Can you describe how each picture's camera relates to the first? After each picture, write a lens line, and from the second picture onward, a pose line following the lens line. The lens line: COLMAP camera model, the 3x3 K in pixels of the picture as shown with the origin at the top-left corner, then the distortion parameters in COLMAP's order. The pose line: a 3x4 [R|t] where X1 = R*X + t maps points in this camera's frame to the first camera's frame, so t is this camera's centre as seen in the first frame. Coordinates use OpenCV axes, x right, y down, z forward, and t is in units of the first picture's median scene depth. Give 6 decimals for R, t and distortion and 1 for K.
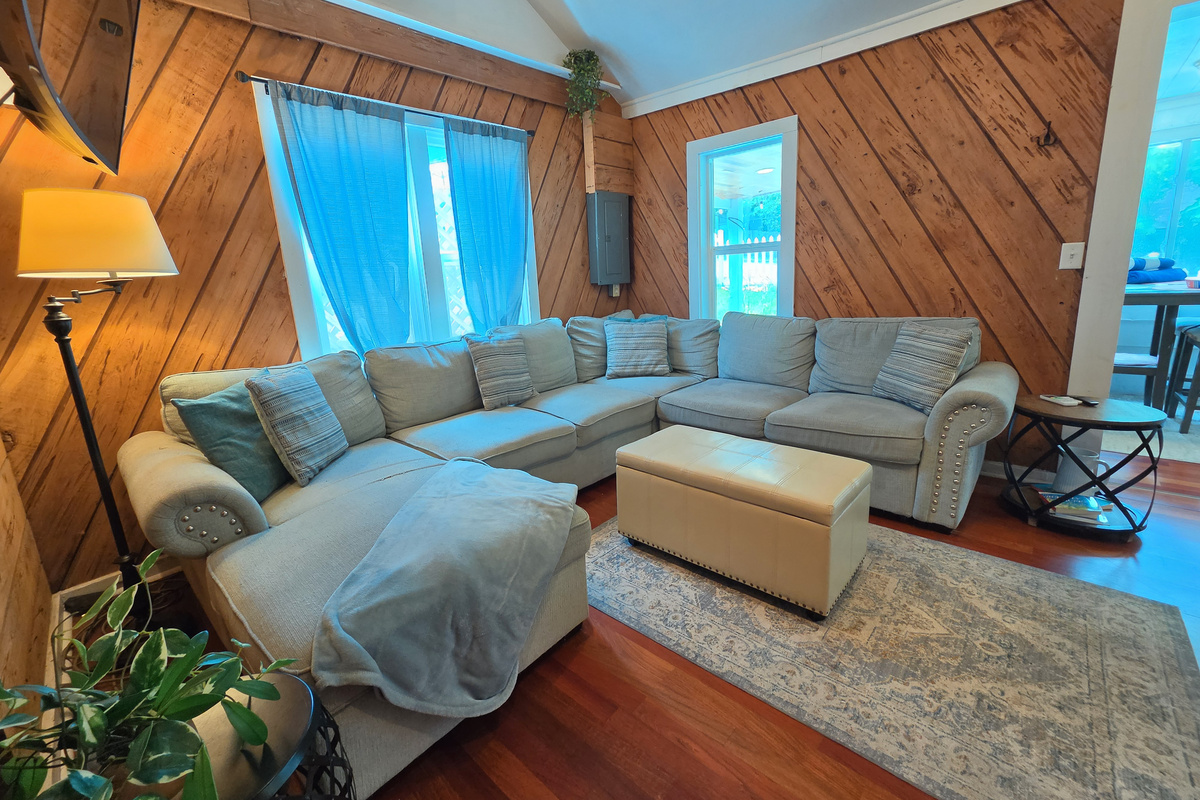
lens RADIAL K [[457.0, 0, 600.0], [0, 457.0, 394.2], [0, 0, 1]] dist [0.000404, 0.000030]
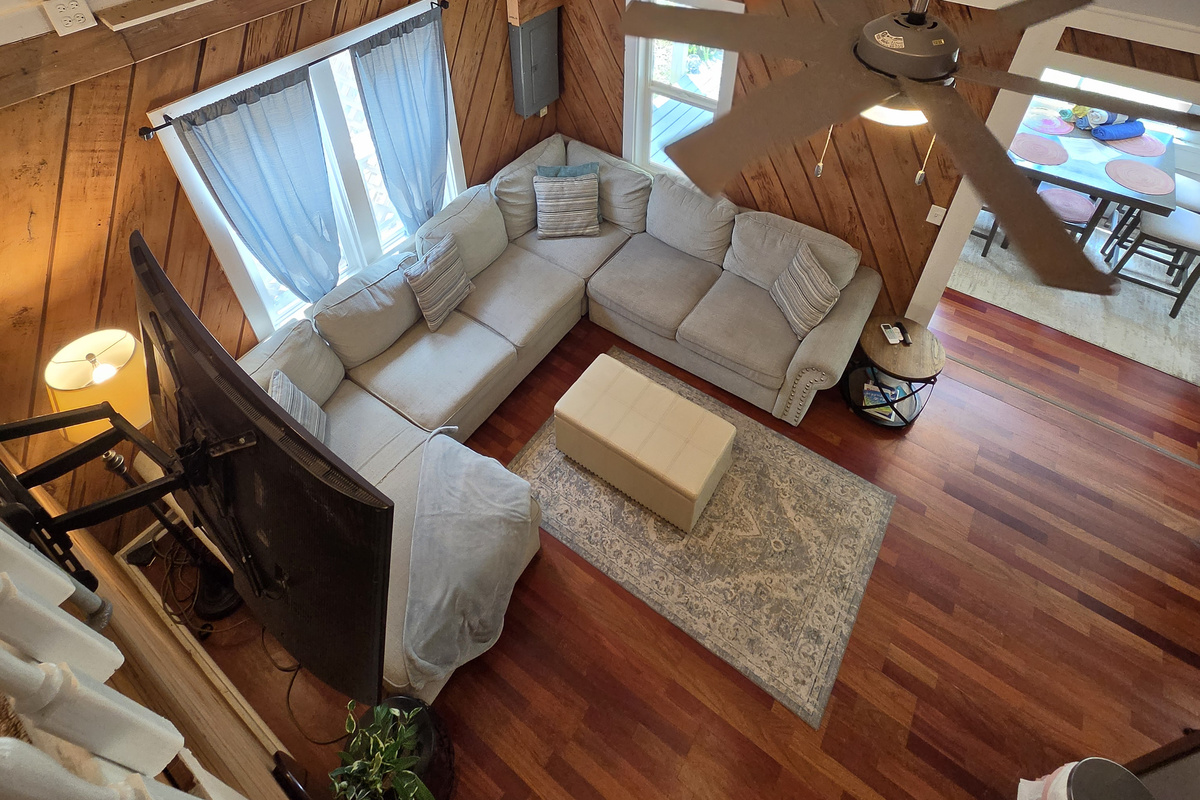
lens RADIAL K [[430.7, 0, 600.0], [0, 430.7, 400.0], [0, 0, 1]] dist [-0.000066, -0.000051]
pose [[0.988024, -0.033652, 0.150586, -0.021002], [-0.029844, 0.915822, 0.400474, -0.429319], [-0.151386, -0.400172, 0.903850, -0.103814]]
